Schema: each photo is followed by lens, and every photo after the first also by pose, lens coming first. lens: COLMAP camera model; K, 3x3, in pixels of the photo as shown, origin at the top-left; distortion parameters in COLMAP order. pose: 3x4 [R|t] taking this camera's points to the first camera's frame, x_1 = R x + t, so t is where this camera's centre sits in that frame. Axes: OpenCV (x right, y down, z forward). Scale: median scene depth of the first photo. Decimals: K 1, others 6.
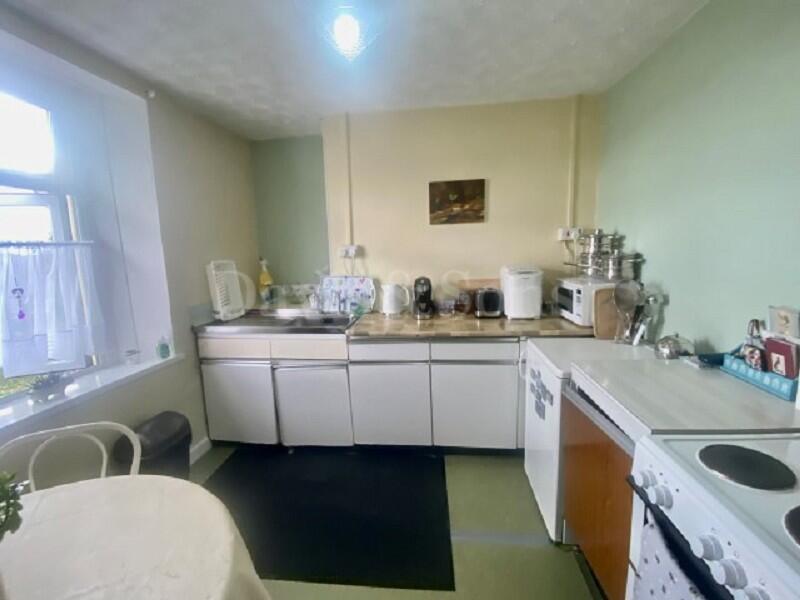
lens RADIAL K [[320.6, 0, 396.6], [0, 320.6, 298.6], [0, 0, 1]] dist [0.033739, -0.029084]
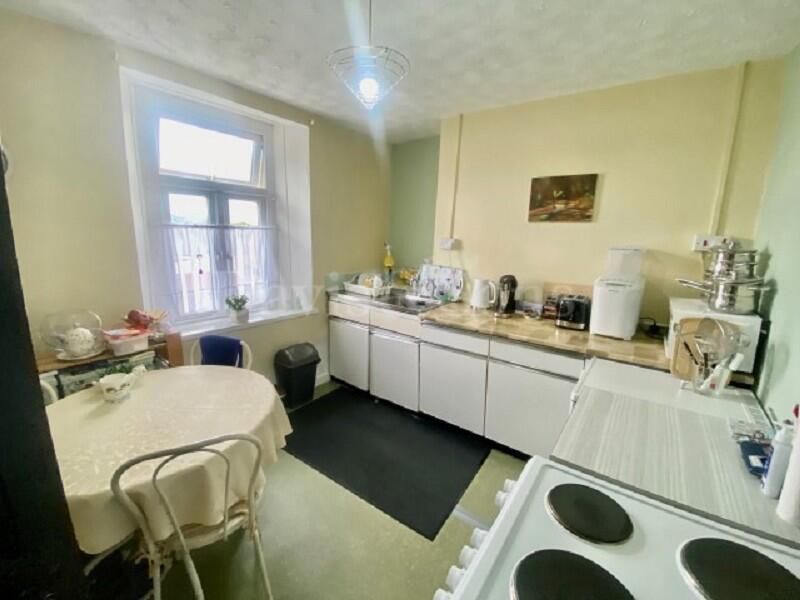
lens RADIAL K [[320.6, 0, 396.6], [0, 320.6, 298.6], [0, 0, 1]] dist [0.033739, -0.029084]
pose [[0.861368, 0.157751, -0.482867, 0.283796], [-0.131580, 0.987404, 0.087861, -0.038495], [0.490645, -0.012145, 0.871275, -0.043600]]
